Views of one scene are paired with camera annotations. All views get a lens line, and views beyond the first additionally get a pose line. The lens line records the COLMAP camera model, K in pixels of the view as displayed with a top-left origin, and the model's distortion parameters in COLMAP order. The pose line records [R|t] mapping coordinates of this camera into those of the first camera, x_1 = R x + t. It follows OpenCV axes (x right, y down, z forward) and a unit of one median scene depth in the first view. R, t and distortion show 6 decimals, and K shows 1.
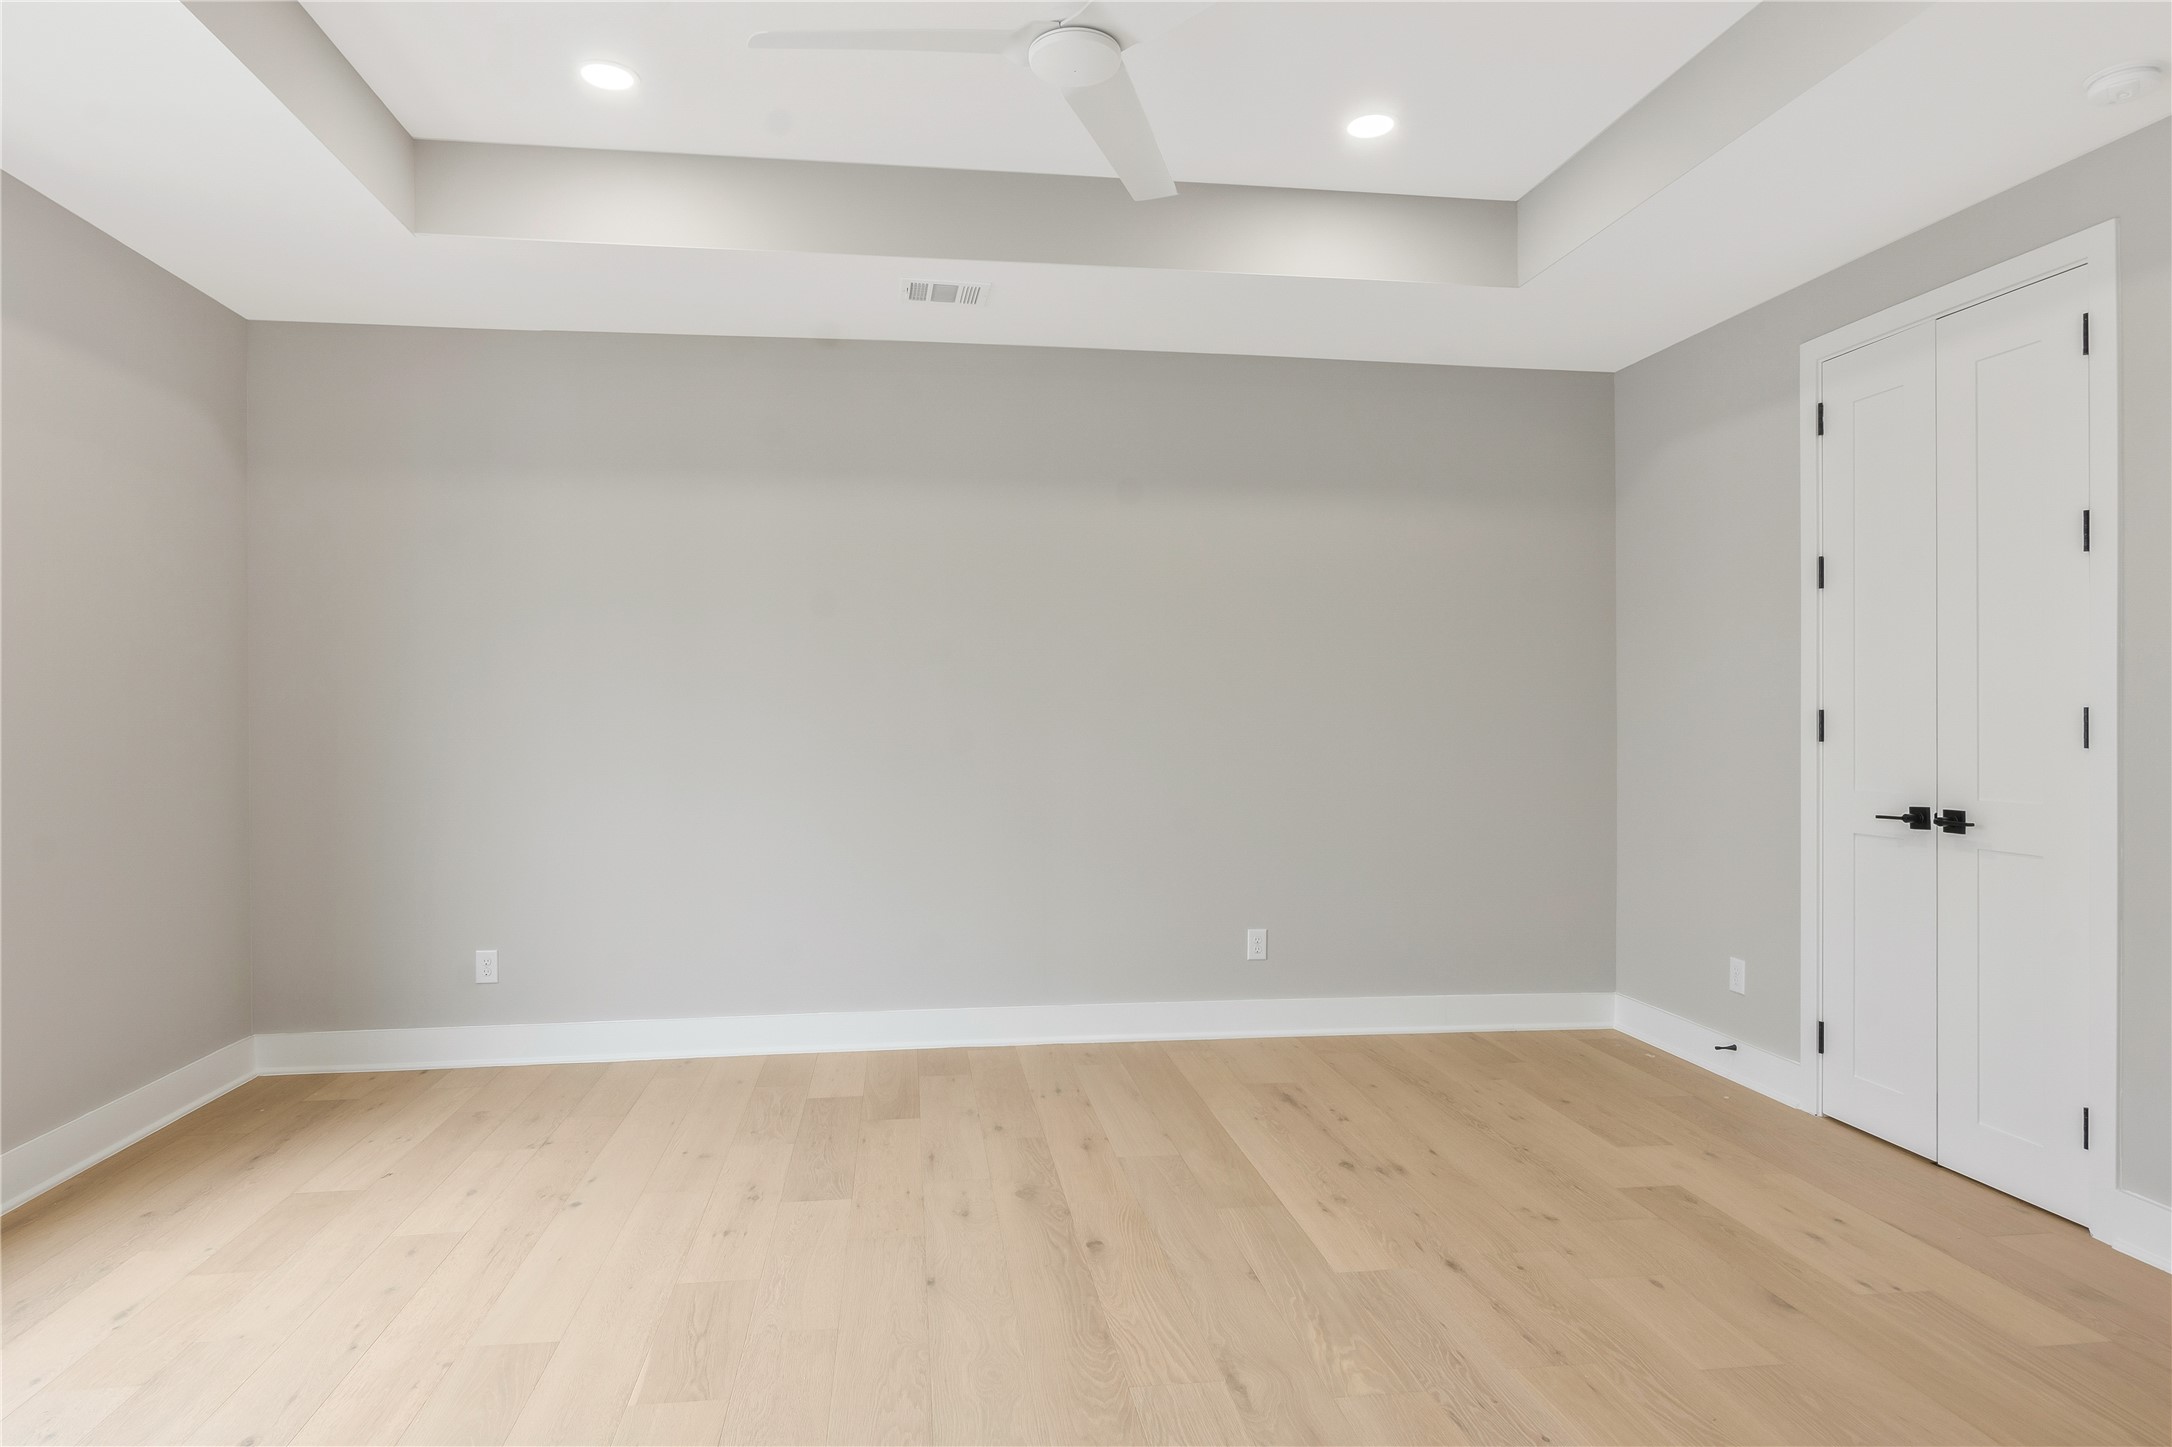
lens RADIAL K [[1198.9, 0, 1083.5], [0, 1198.9, 709.0], [0, 0, 1]] dist [0.000463, 0.001589]
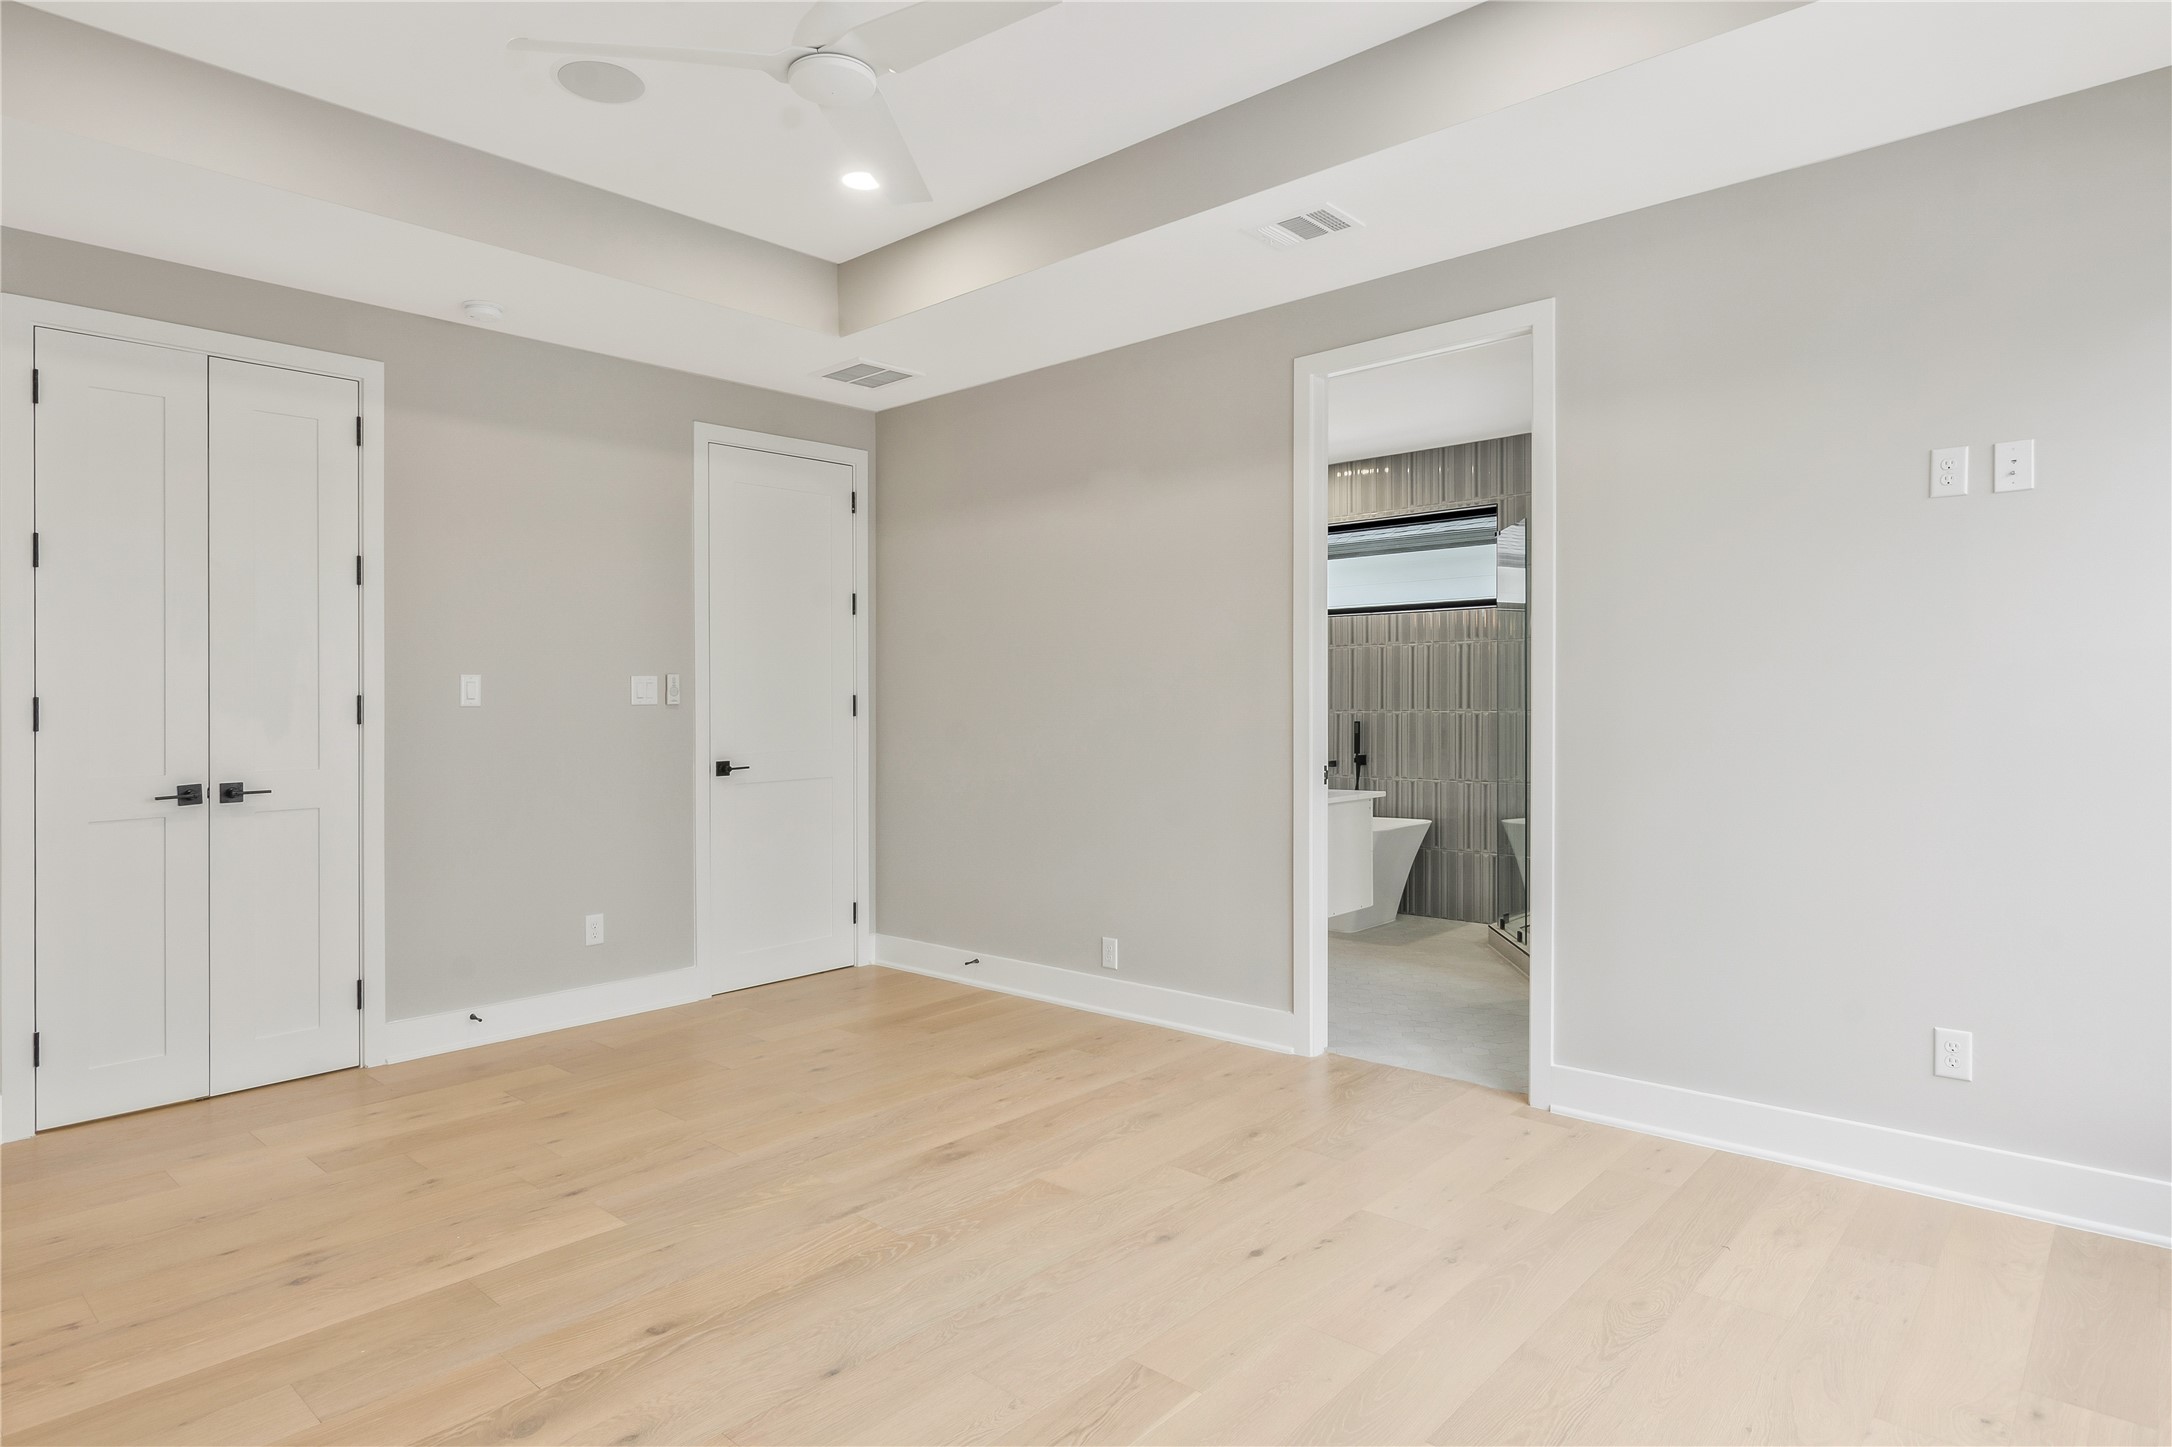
lens RADIAL K [[1198.9, 0, 1083.5], [0, 1198.9, 709.0], [0, 0, 1]] dist [0.000463, 0.001589]
pose [[-0.642395, -0.000918, 0.766373, -0.798776], [-0.001087, 0.999999, 0.000287, 0.012569], [-0.766373, -0.000649, -0.642395, 1.272342]]
